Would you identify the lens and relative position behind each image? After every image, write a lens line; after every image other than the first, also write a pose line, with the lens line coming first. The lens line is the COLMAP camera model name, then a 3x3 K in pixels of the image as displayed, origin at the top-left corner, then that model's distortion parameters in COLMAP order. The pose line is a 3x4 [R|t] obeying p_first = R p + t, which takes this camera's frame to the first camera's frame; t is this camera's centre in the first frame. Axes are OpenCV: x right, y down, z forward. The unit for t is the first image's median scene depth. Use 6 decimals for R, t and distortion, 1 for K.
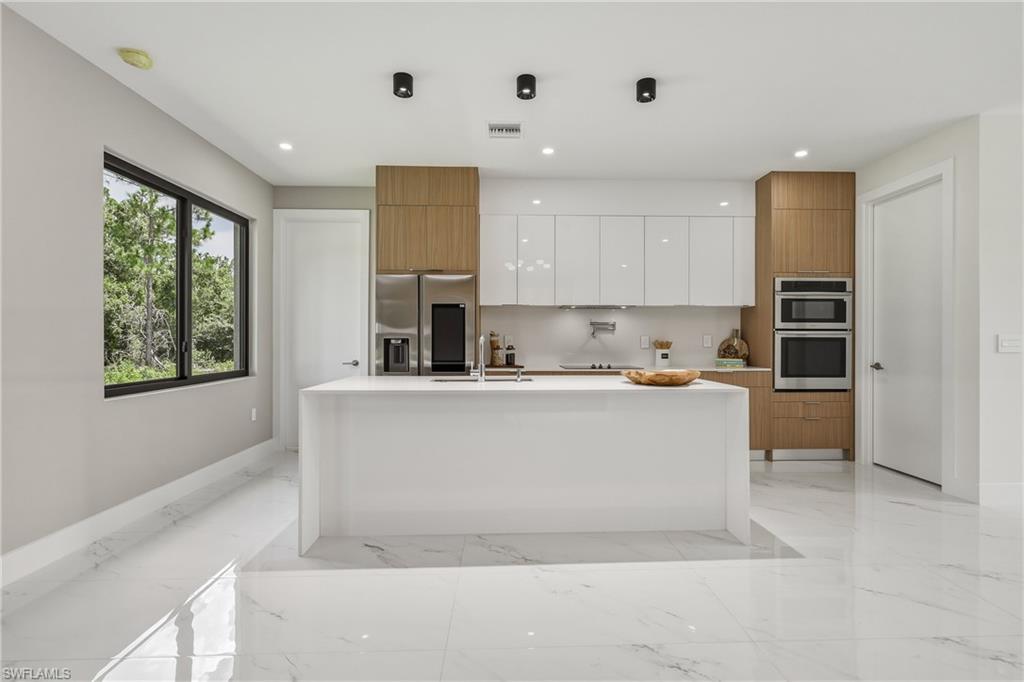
lens RADIAL K [[490.0, 0, 519.4], [0, 490.0, 338.5], [0, 0, 1]] dist [-0.000258, -0.000010]
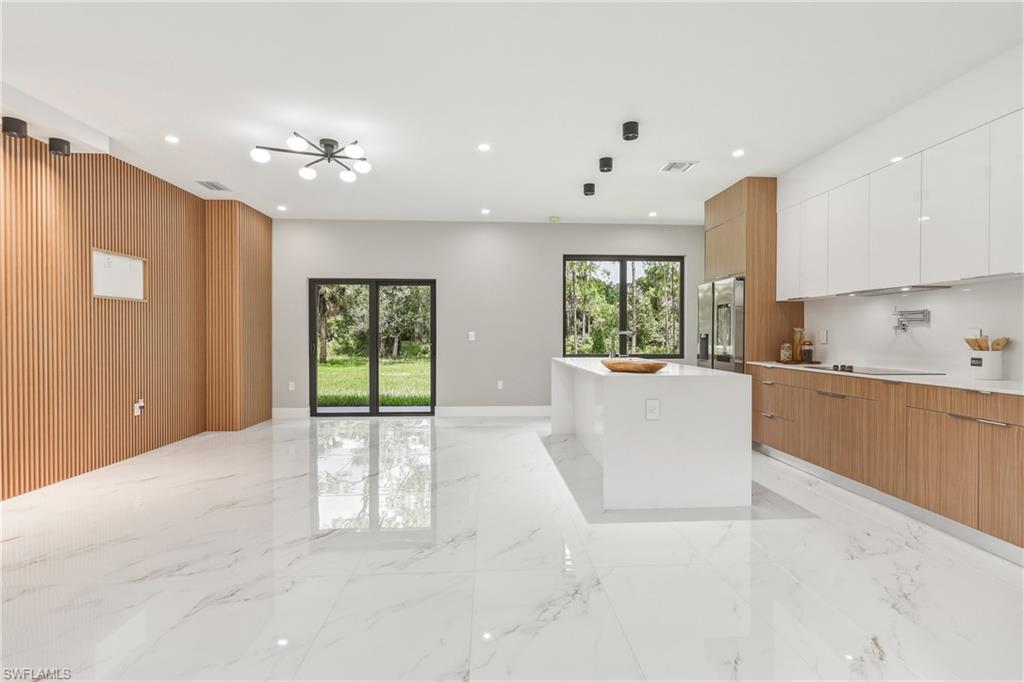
lens RADIAL K [[480.0, 0, 513.1], [0, 480.0, 337.6], [0, 0, 1]] dist [-0.003054, -0.000135]
pose [[0.013544, 0.007177, -0.999883, 0.959334], [-0.000678, 0.999974, 0.007169, 0.002105], [0.999908, 0.000581, 0.013548, 0.455576]]
